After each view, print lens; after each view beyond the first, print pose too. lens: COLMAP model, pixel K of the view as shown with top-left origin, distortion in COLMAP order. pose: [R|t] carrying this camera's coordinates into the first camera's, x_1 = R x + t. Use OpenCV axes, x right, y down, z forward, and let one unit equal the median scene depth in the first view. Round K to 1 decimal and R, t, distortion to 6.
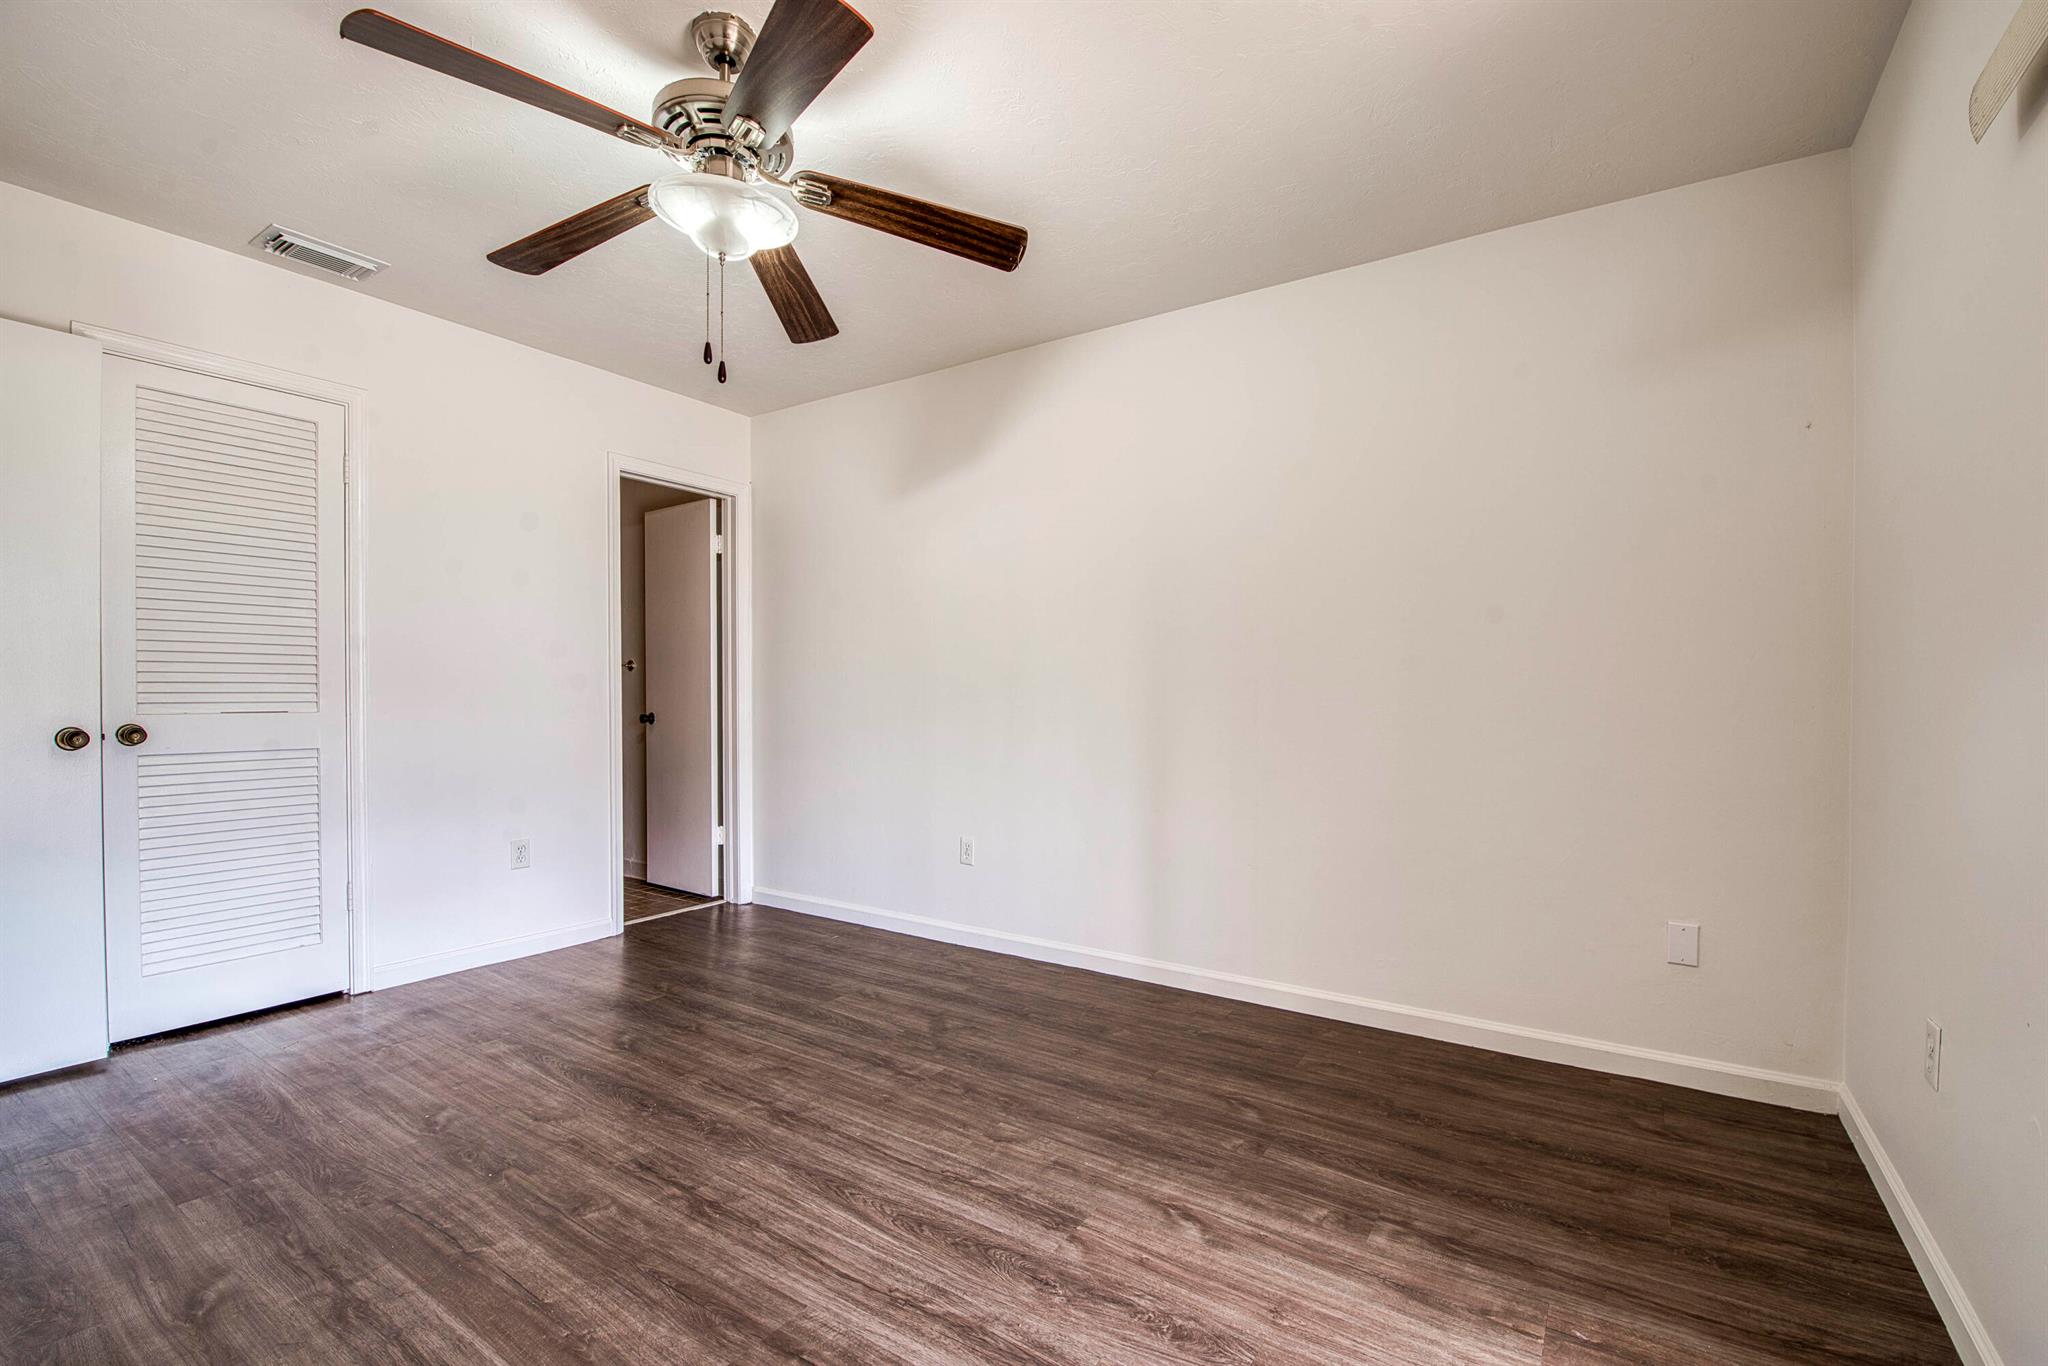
lens RADIAL K [[885.1, 0, 1047.7], [0, 885.1, 699.1], [0, 0, 1]] dist [-0.002512, -0.011639]
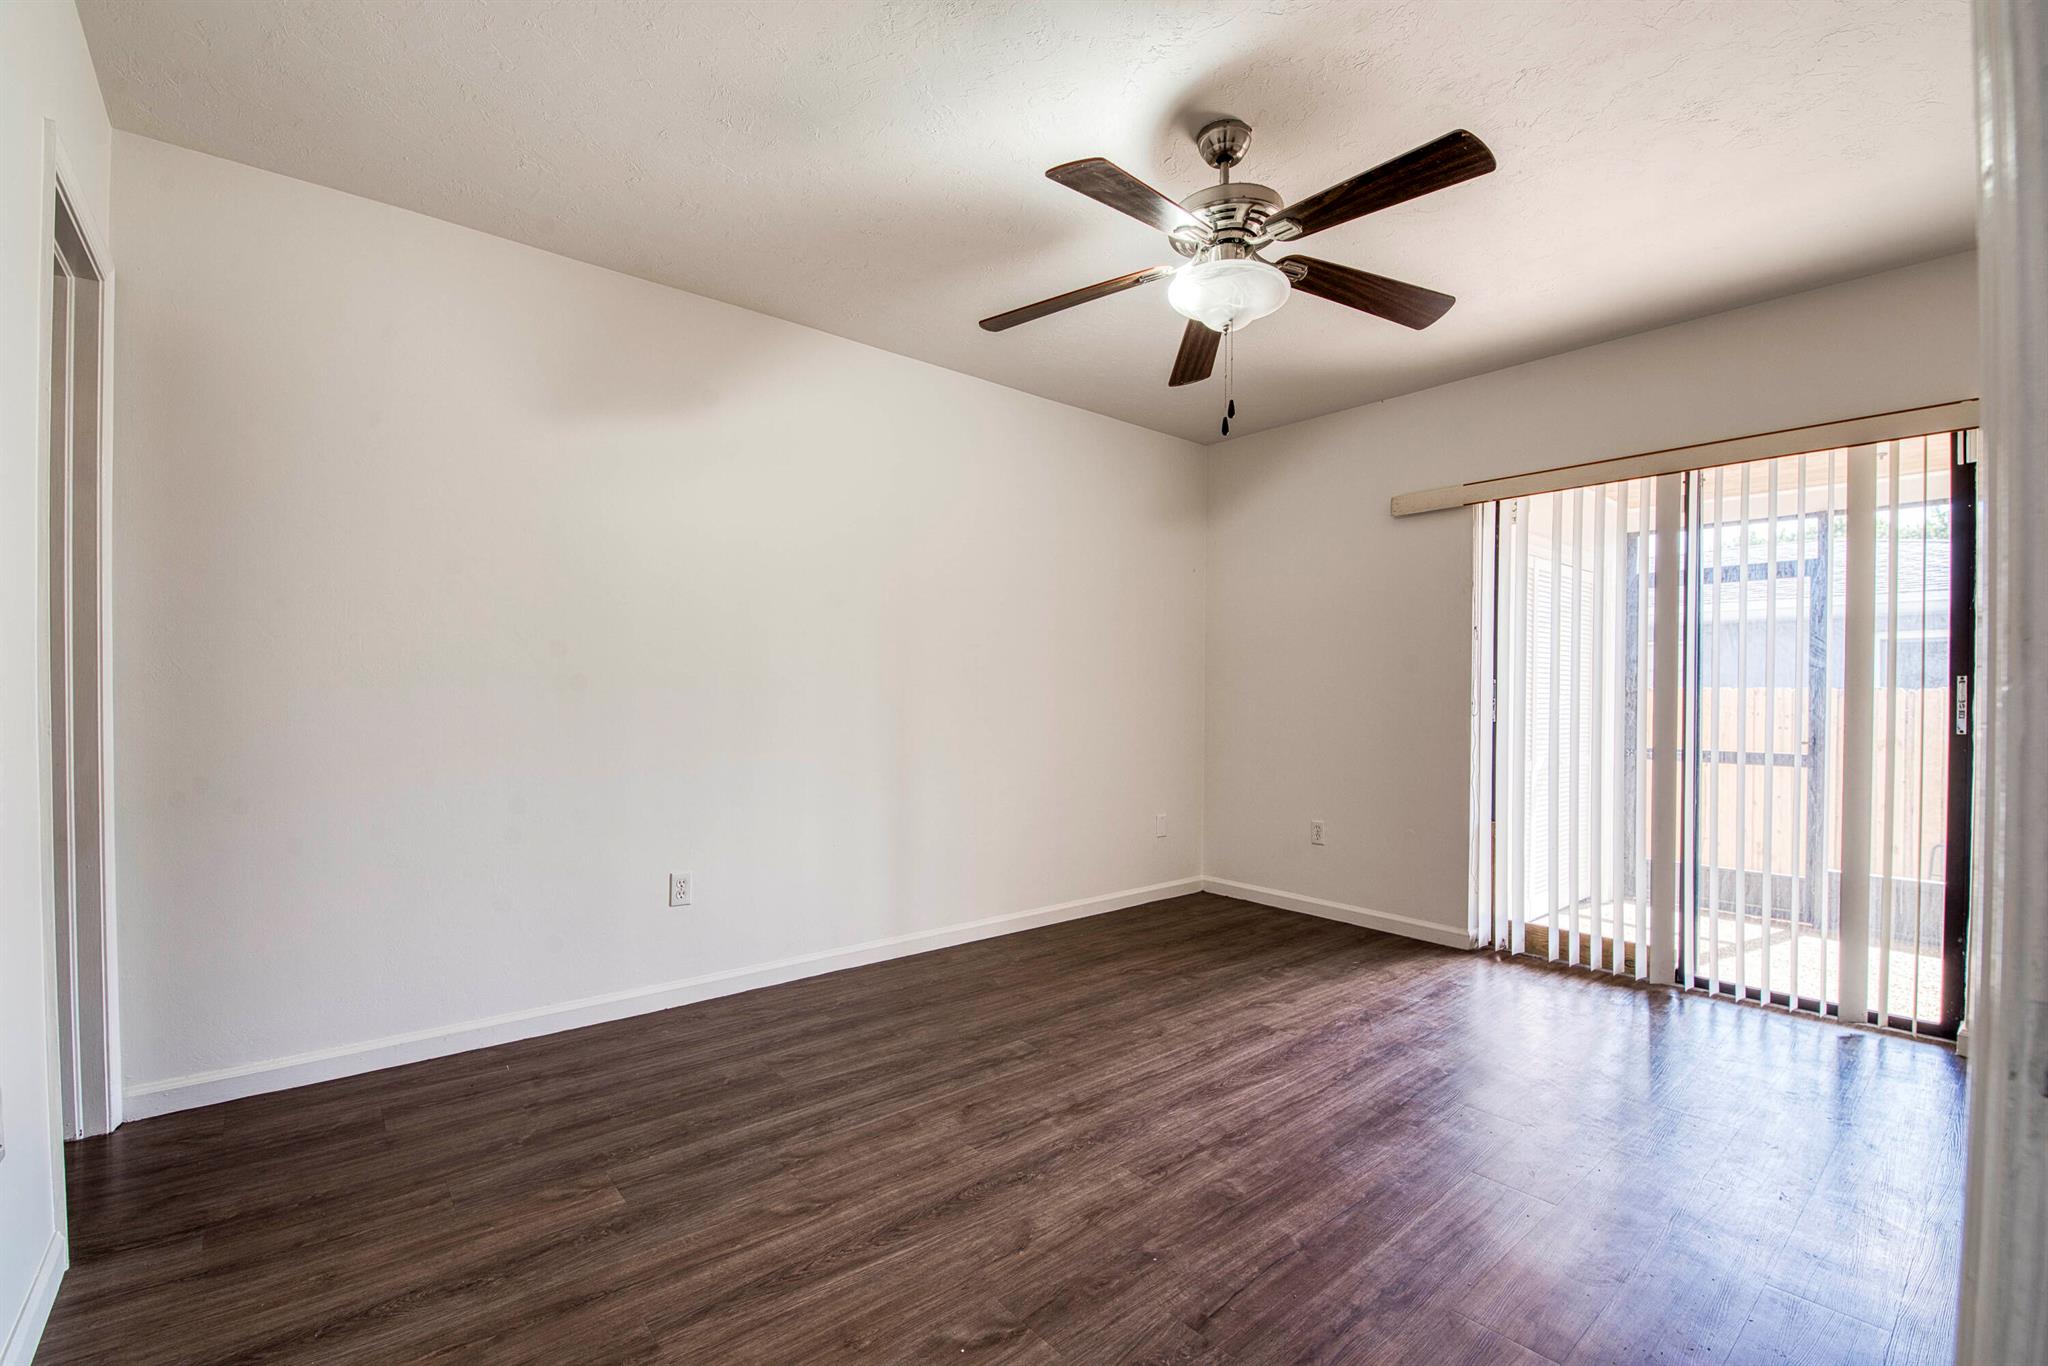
lens RADIAL K [[885.1, 0, 1047.7], [0, 885.1, 699.1], [0, 0, 1]] dist [-0.002512, -0.011639]
pose [[0.277413, -0.005322, 0.960736, -1.308559], [0.002261, 0.999986, 0.004887, -0.011378], [-0.960748, 0.000816, 0.277421, 0.753934]]
